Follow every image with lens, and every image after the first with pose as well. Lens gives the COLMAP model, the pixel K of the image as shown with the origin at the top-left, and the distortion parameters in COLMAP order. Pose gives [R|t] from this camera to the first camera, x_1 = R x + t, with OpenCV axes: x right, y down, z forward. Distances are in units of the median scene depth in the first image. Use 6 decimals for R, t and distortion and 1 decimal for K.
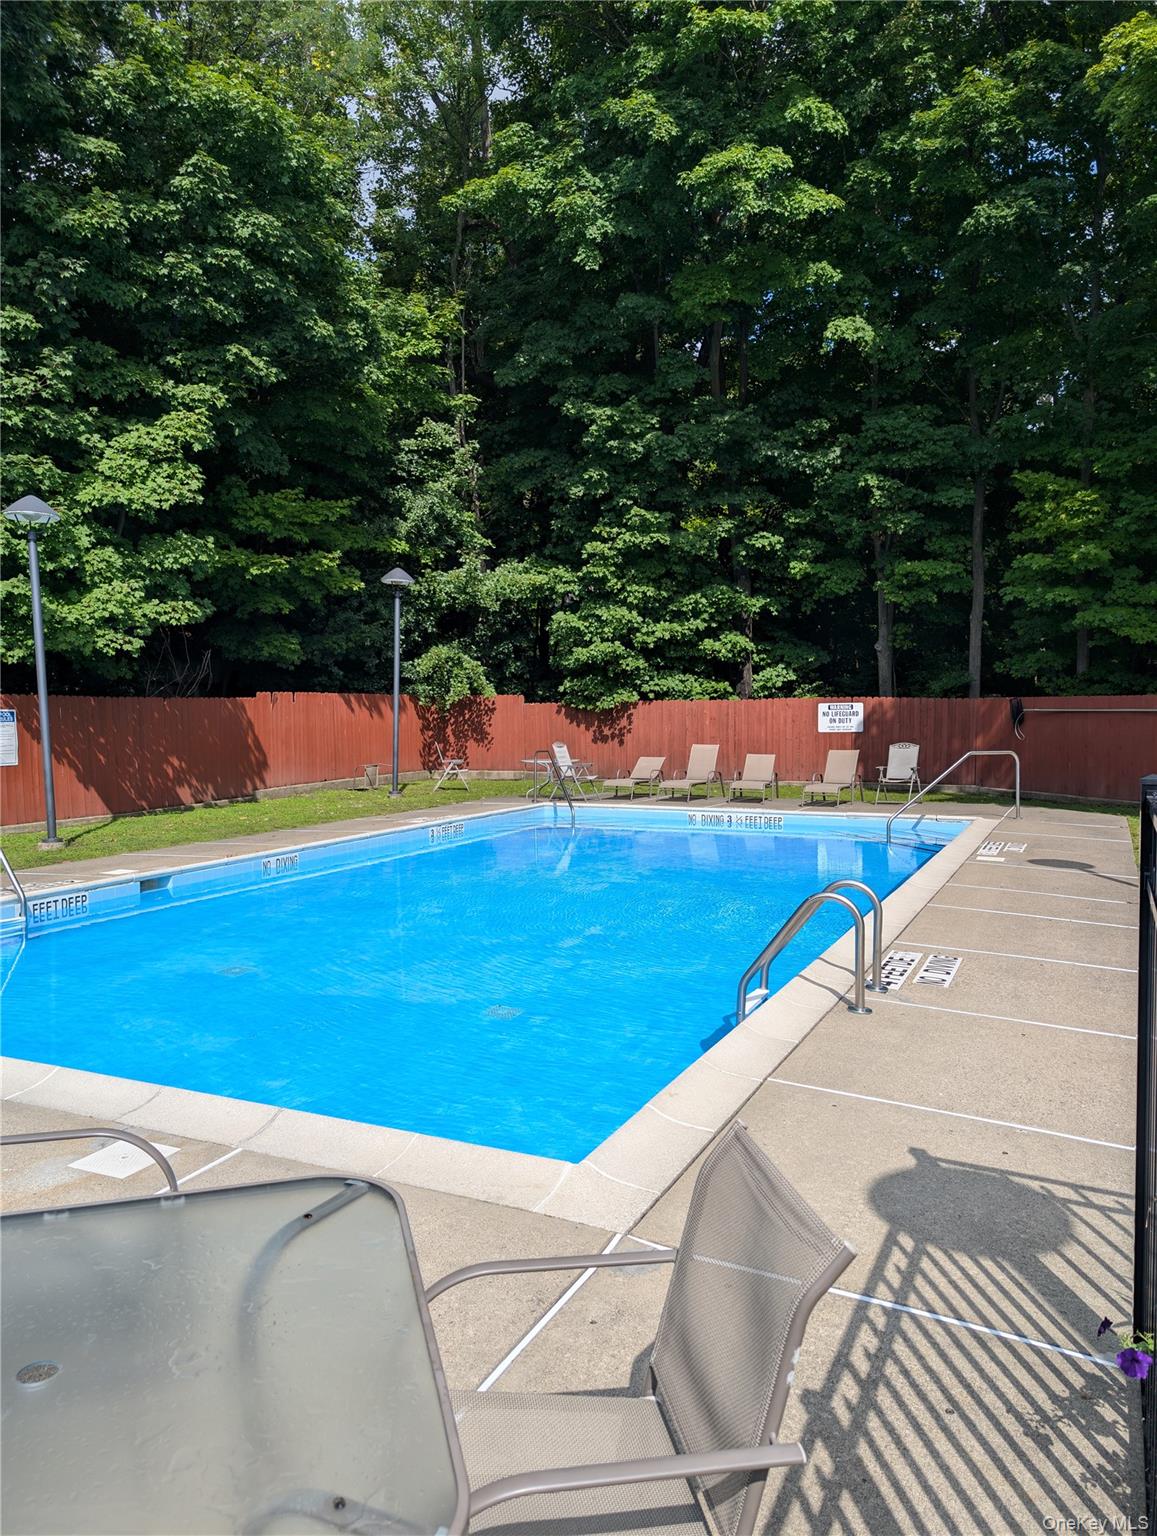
lens RADIAL K [[1122.2, 0, 575.3], [0, 1122.2, 782.6], [0, 0, 1]] dist [0.014310, -0.007013]
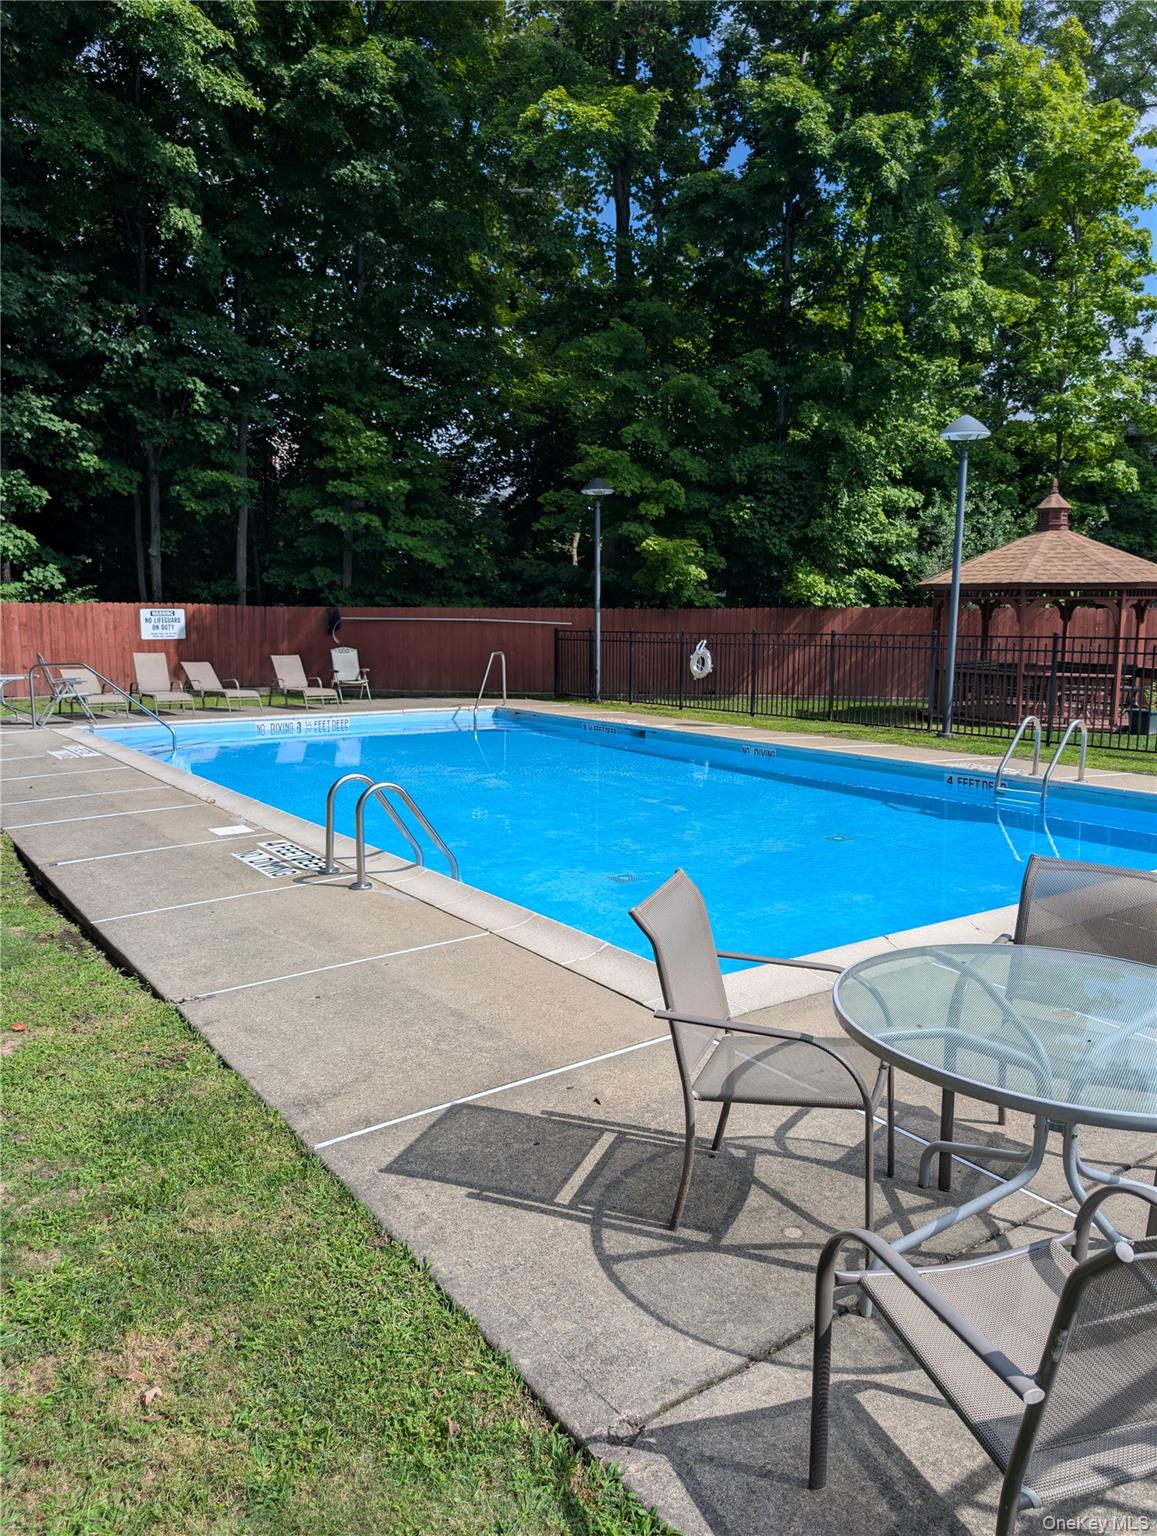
lens RADIAL K [[1122.2, 0, 575.3], [0, 1122.2, 782.6], [0, 0, 1]] dist [0.014310, -0.007013]
pose [[0.485004, -0.122750, 0.865854, -0.458390], [0.049811, 0.992370, 0.112785, -0.013305], [-0.873092, -0.011572, 0.487418, 0.205232]]
